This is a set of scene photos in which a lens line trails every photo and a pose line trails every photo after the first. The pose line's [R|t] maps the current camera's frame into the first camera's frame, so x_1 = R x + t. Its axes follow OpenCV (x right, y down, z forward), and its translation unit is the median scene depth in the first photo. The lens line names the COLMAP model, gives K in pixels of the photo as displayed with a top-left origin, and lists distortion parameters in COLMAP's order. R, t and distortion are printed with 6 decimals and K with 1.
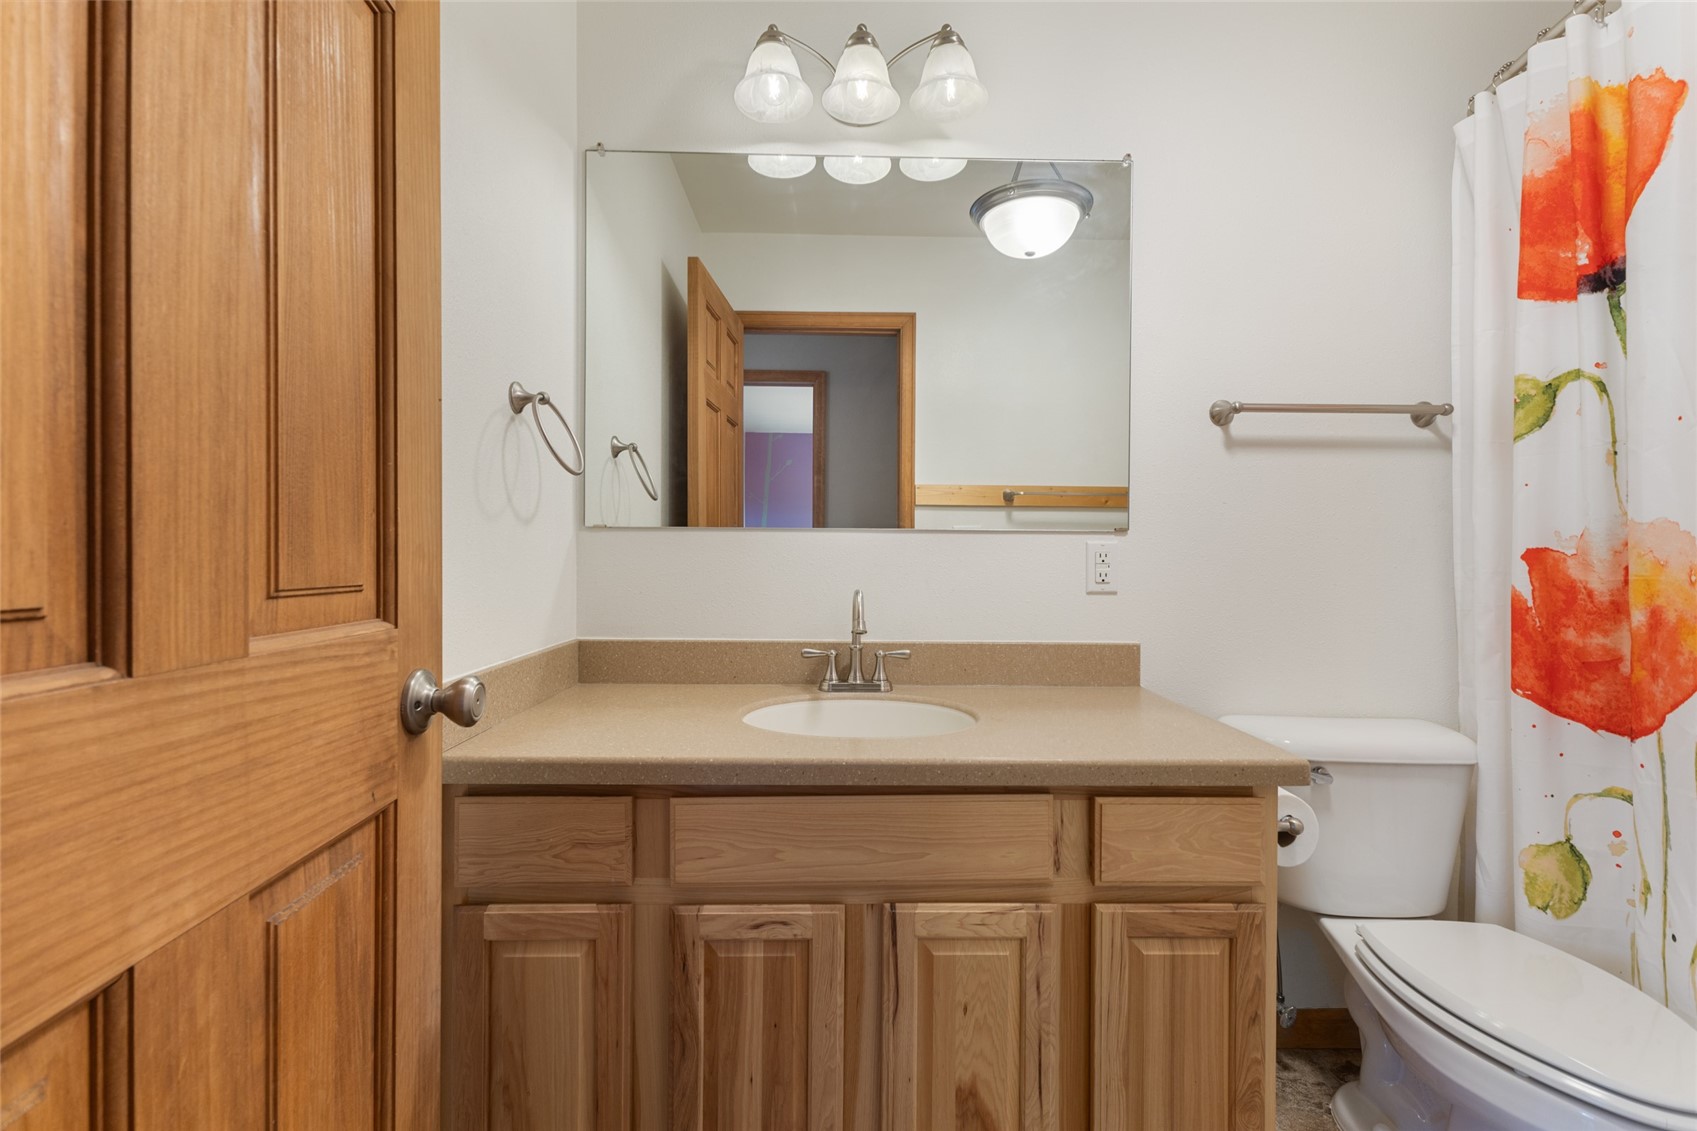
lens RADIAL K [[736.9, 0, 888.5], [0, 736.9, 553.4], [0, 0, 1]] dist [0.012211, -0.003489]
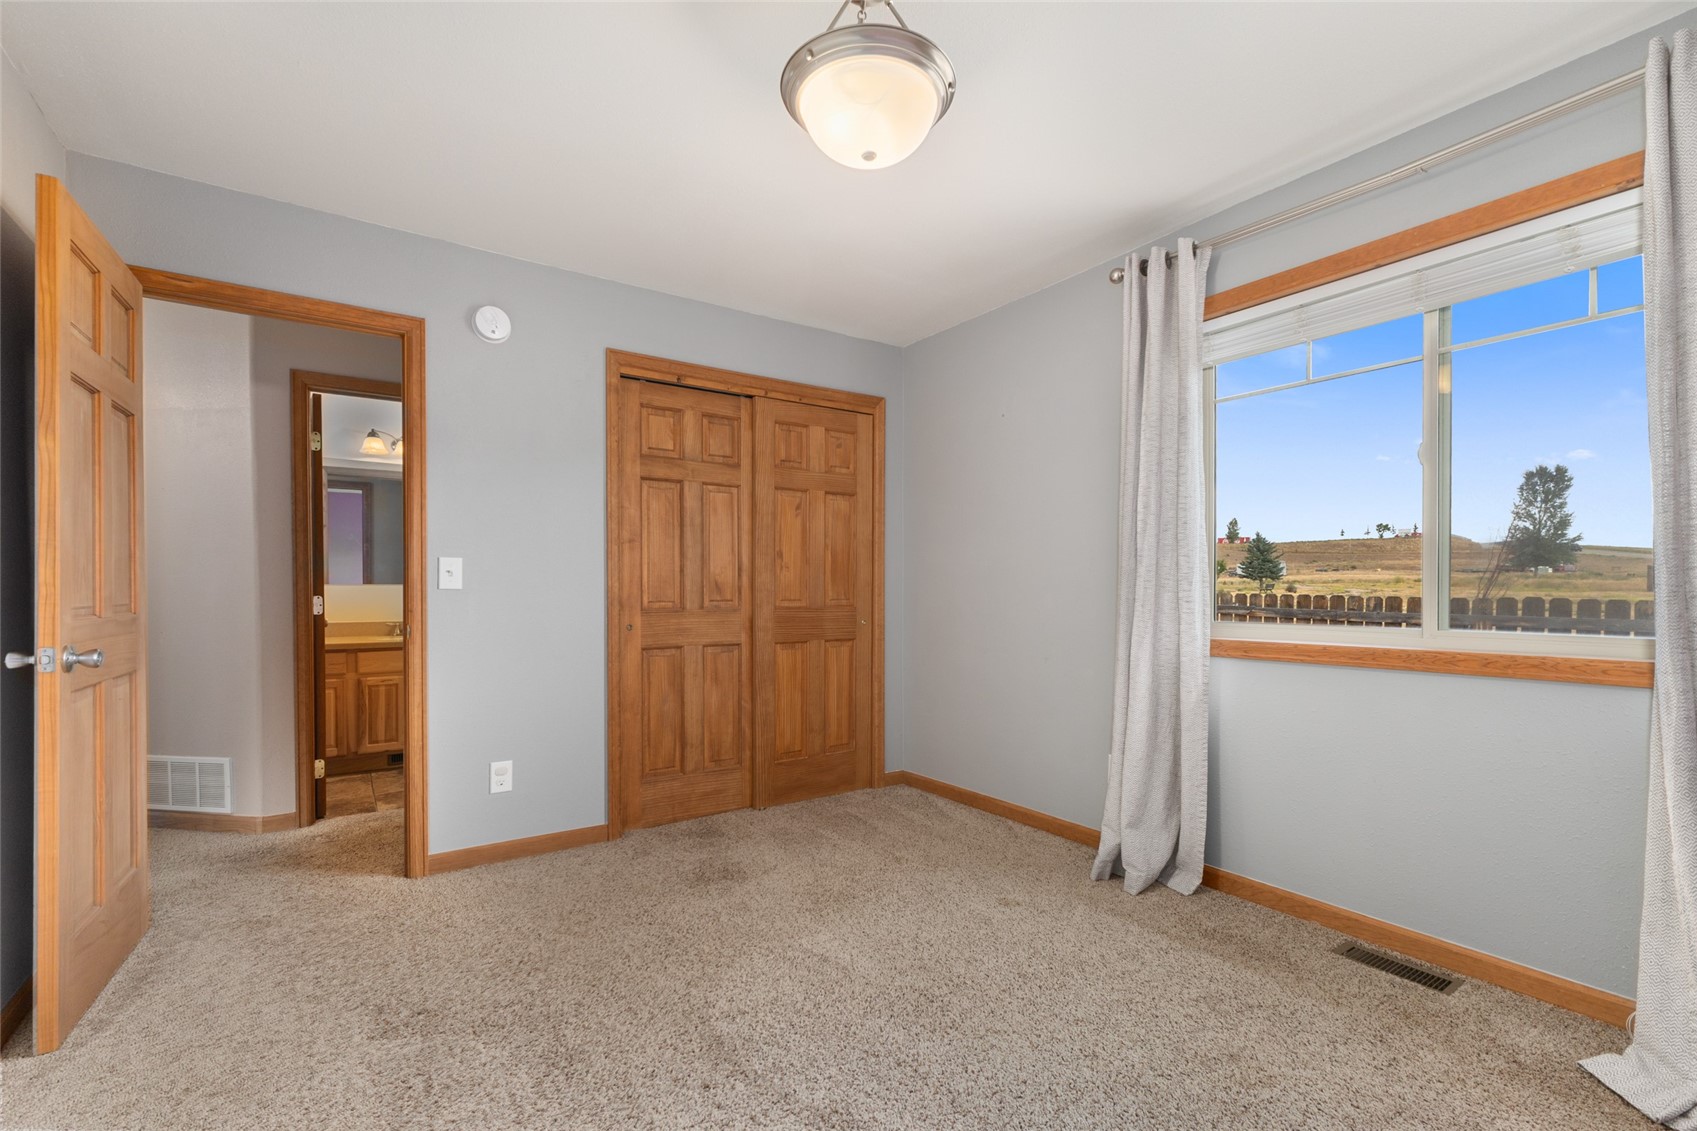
lens RADIAL K [[752.9, 0, 859.9], [0, 752.9, 595.0], [0, 0, 1]] dist [-0.000681, -0.000121]
pose [[0.831420, -0.005851, 0.555614, -0.256833], [-0.005634, 0.999804, 0.018960, -0.075591], [-0.555616, -0.018894, 0.831224, -3.524363]]
